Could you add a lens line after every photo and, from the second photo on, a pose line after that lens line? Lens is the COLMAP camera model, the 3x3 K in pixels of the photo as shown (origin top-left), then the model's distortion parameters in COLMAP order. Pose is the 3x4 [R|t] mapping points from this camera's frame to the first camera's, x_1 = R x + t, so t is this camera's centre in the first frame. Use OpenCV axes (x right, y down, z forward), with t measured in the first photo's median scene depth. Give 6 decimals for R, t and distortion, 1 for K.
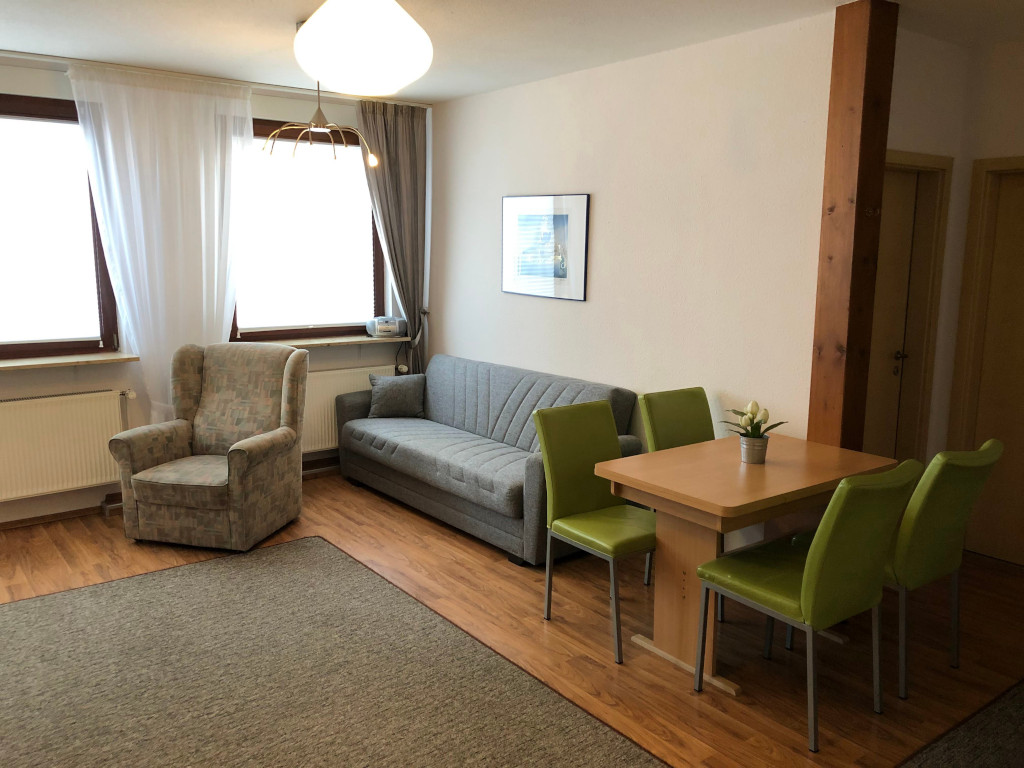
lens RADIAL K [[841.9, 0, 520.3], [0, 841.9, 382.0], [0, 0, 1]] dist [0.068422, -0.068349]
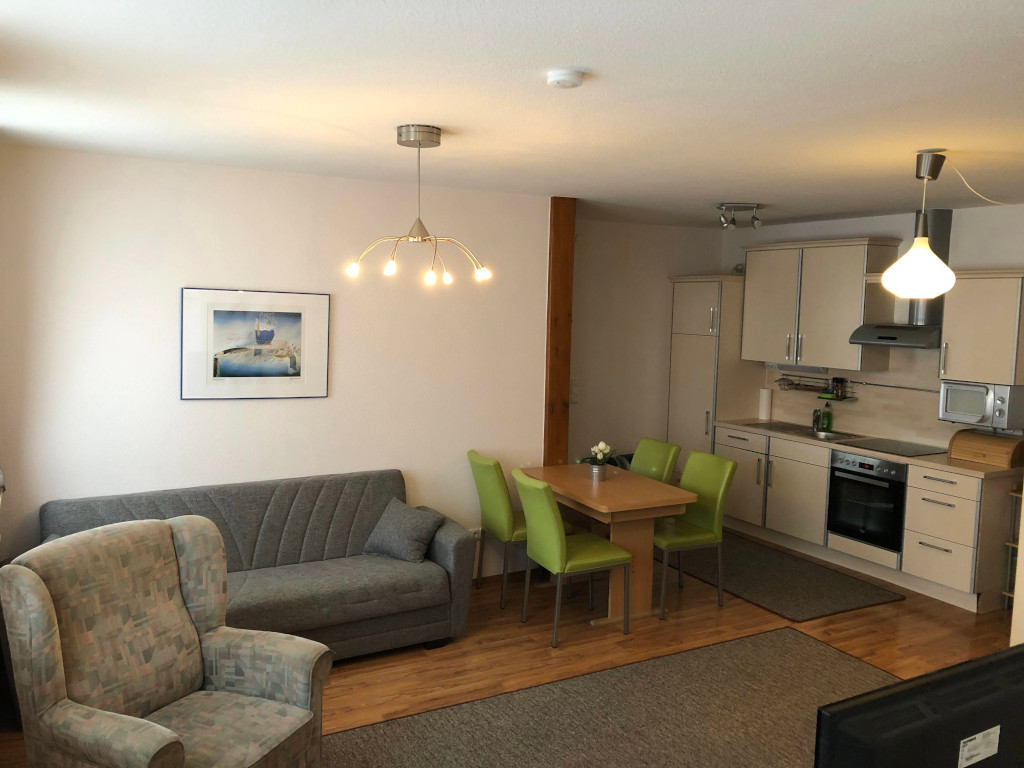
lens RADIAL K [[841.9, 0, 515.2], [0, 841.9, 379.5], [0, 0, 1]] dist [0.068422, -0.068349]
pose [[0.145648, -0.096349, 0.984634, -0.967948], [0.137794, 0.987522, 0.076249, -0.177612], [-0.979694, 0.124571, 0.157107, 0.669408]]
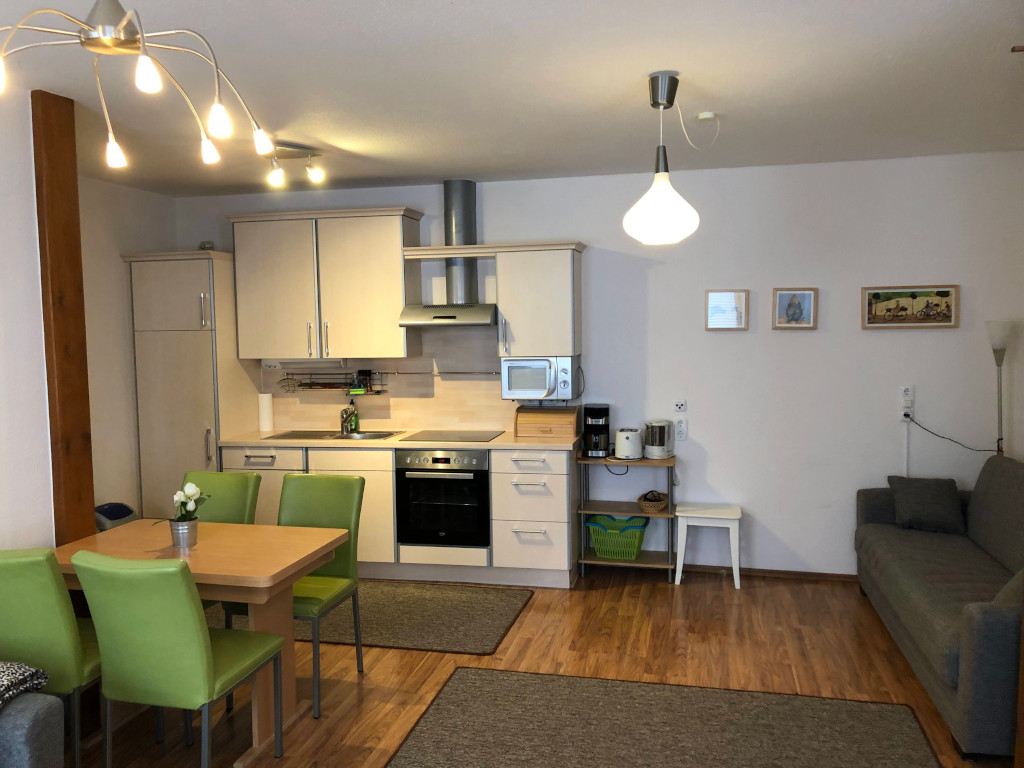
lens RADIAL K [[841.9, 0, 514.1], [0, 841.9, 380.4], [0, 0, 1]] dist [0.068422, -0.068349]
pose [[-0.634395, -0.047016, 0.771578, -0.567318], [0.138148, 0.975184, 0.173008, -0.166140], [-0.760565, 0.216347, -0.612156, 0.971650]]
